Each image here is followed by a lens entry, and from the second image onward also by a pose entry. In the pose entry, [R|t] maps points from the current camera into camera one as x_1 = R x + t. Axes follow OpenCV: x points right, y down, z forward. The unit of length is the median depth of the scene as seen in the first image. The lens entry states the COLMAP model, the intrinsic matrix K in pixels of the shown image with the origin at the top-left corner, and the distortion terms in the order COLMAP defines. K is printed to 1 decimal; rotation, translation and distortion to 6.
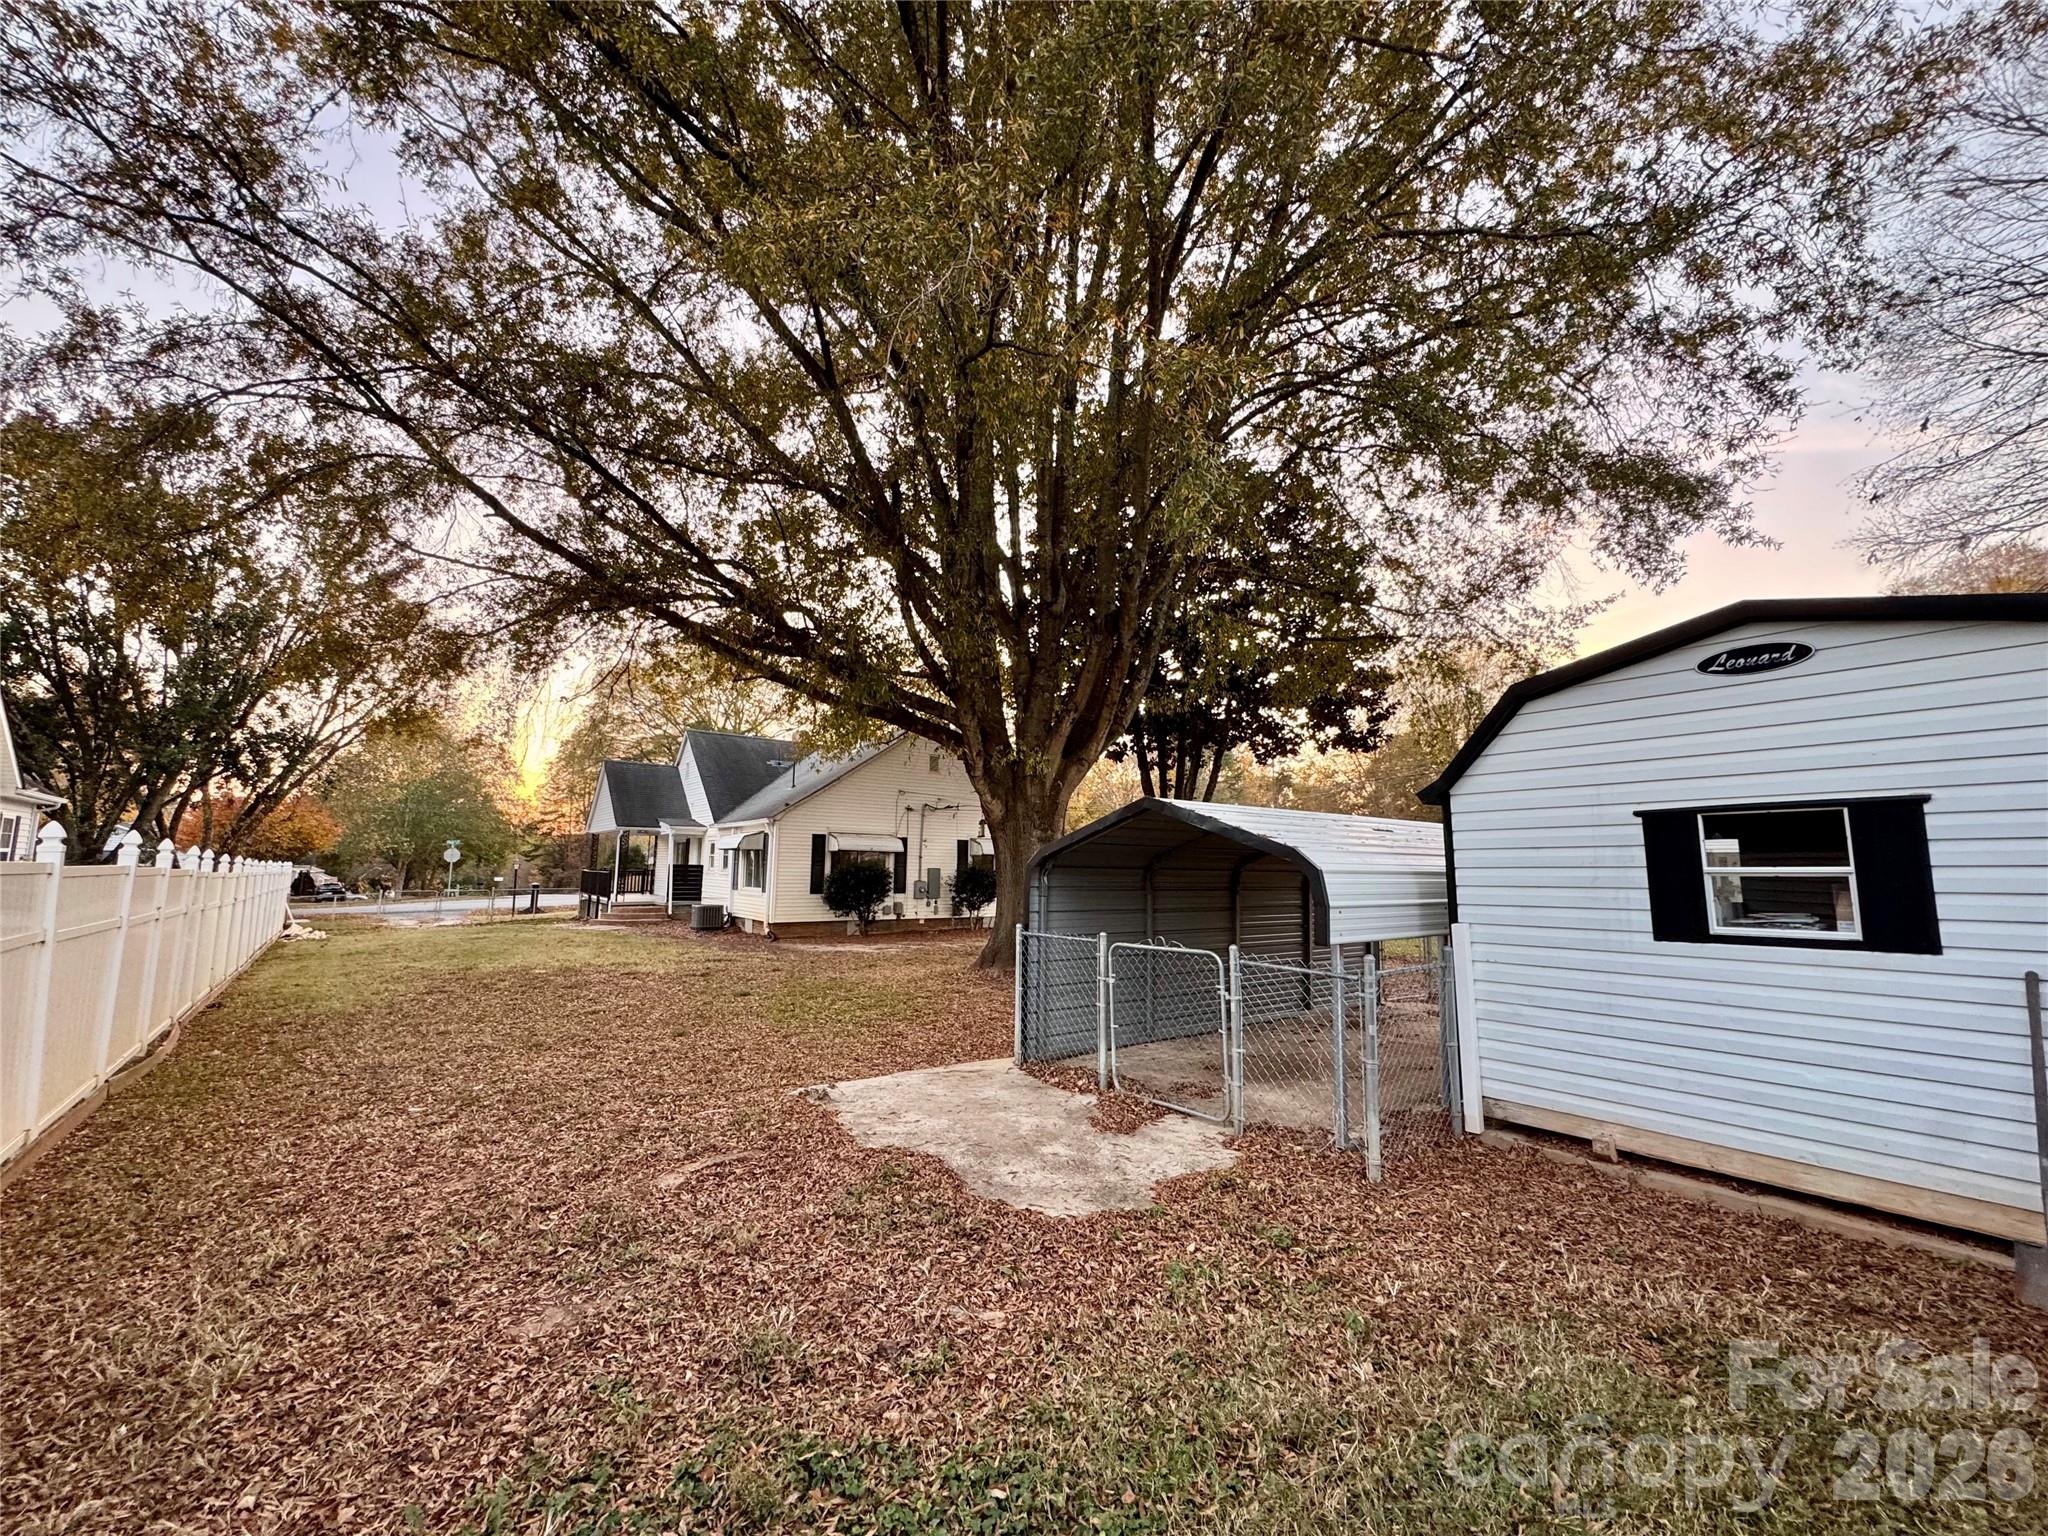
lens RADIAL K [[815.8, 0, 1019.8], [0, 815.8, 770.4], [0, 0, 1]] dist [-0.003340, -0.000058]
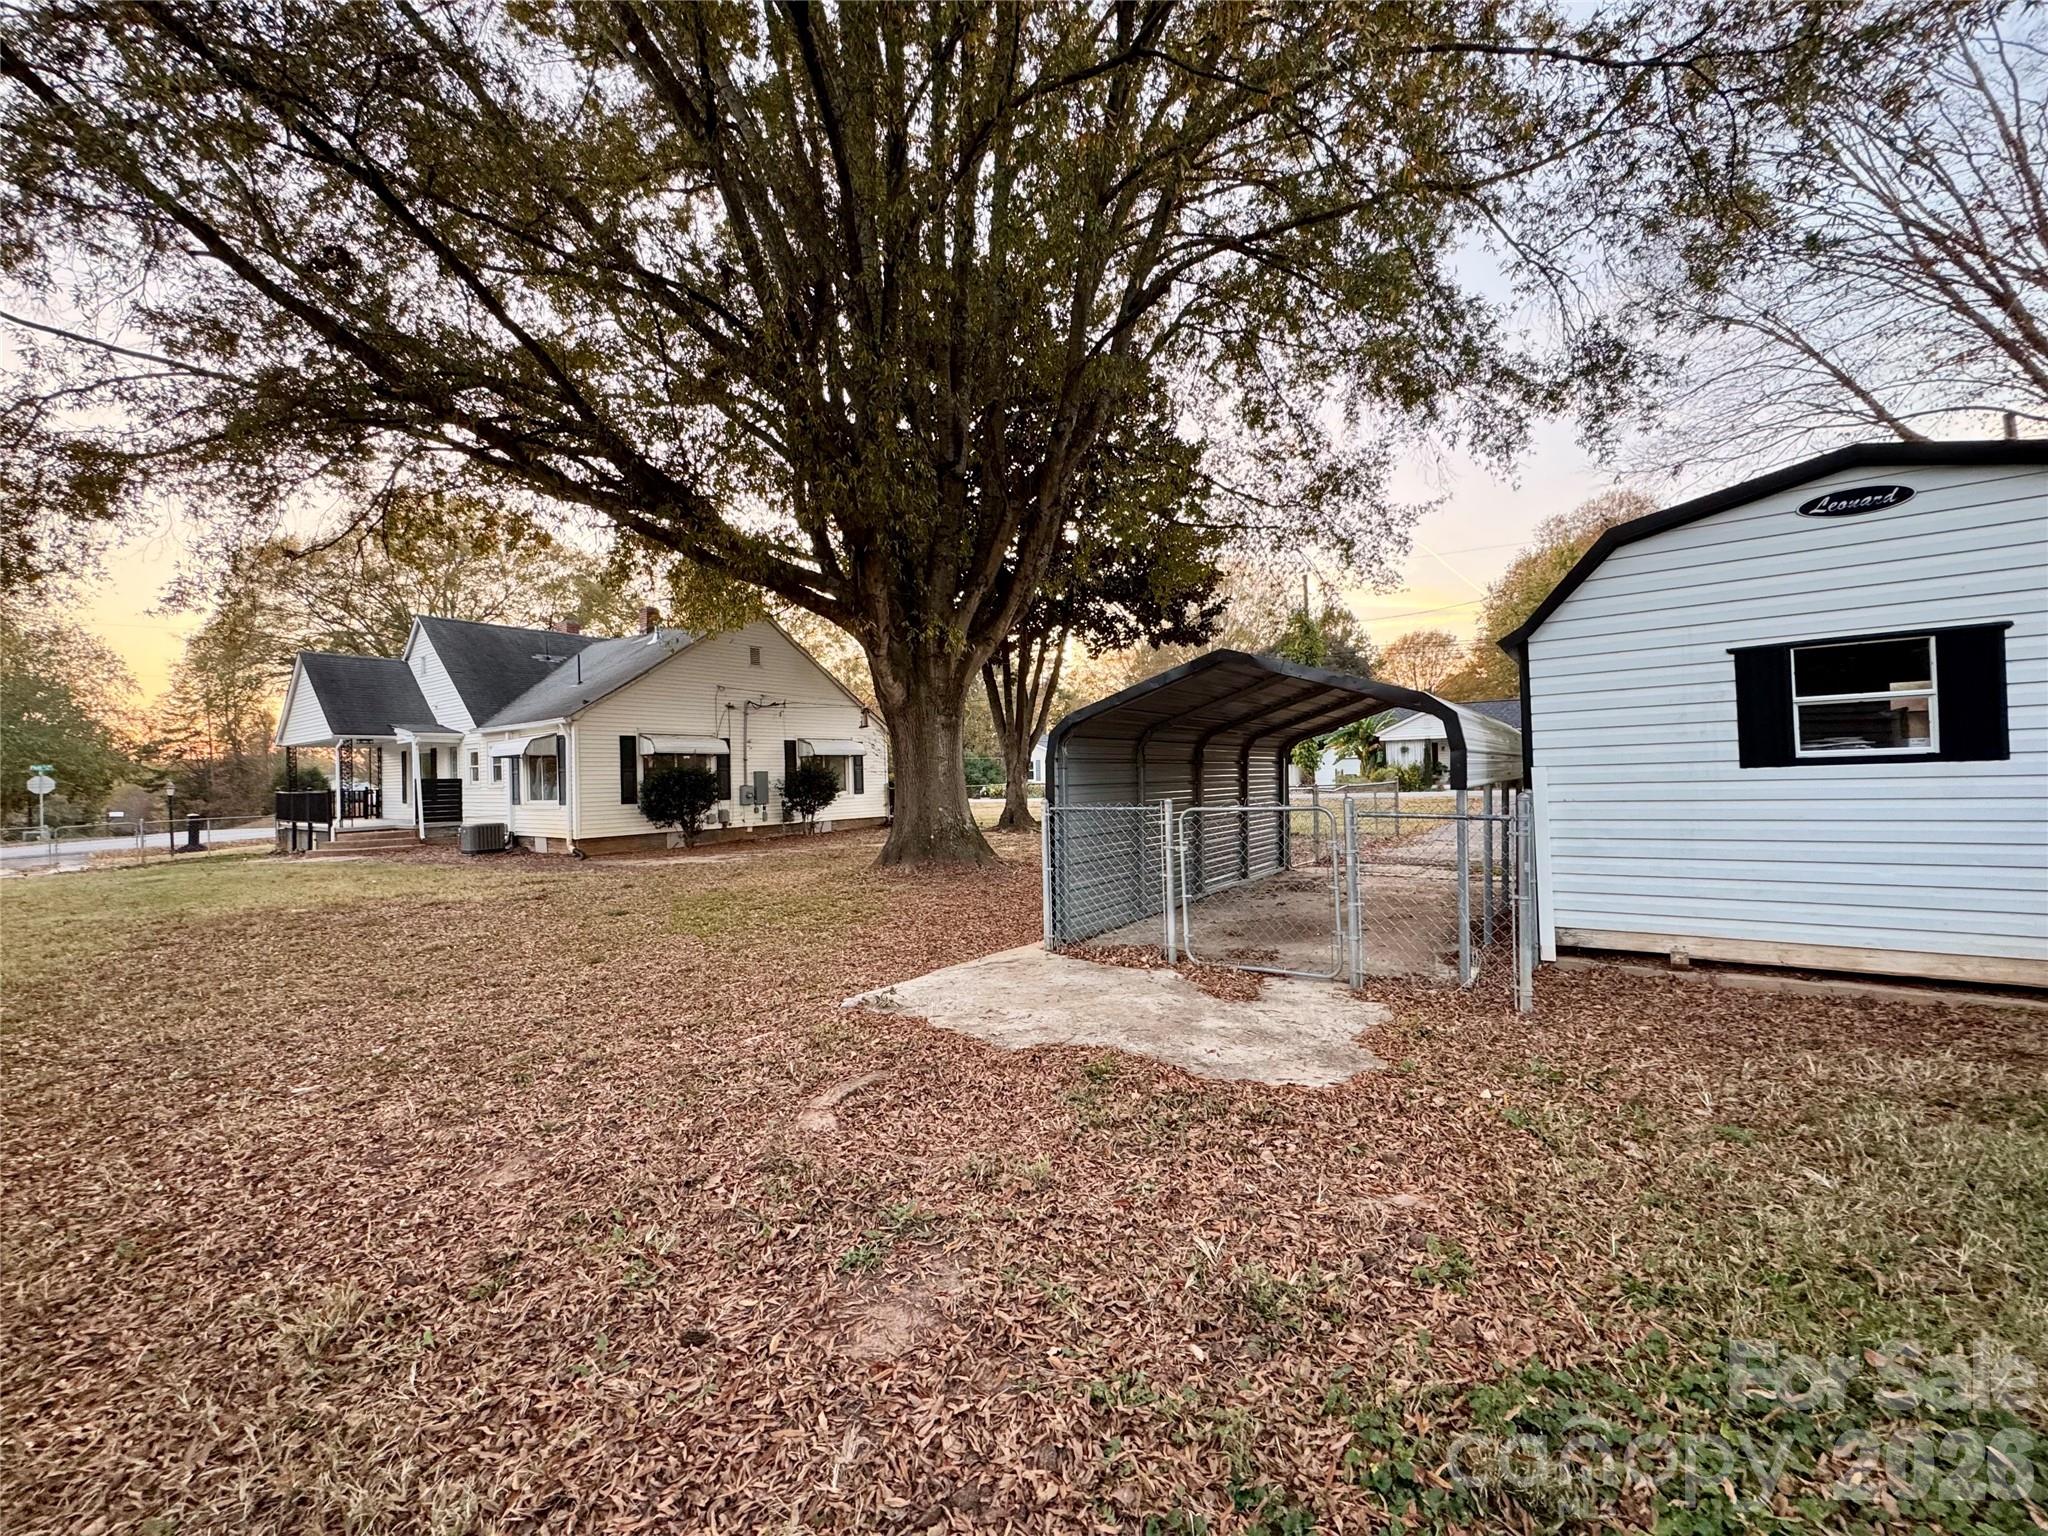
lens RADIAL K [[815.8, 0, 1026.1], [0, 815.8, 771.1], [0, 0, 1]] dist [-0.003340, -0.000058]
pose [[0.957084, -0.034734, 0.287720, -0.392155], [0.001965, 0.993547, 0.113405, 0.078387], [-0.289803, -0.107973, 0.950977, 0.216858]]
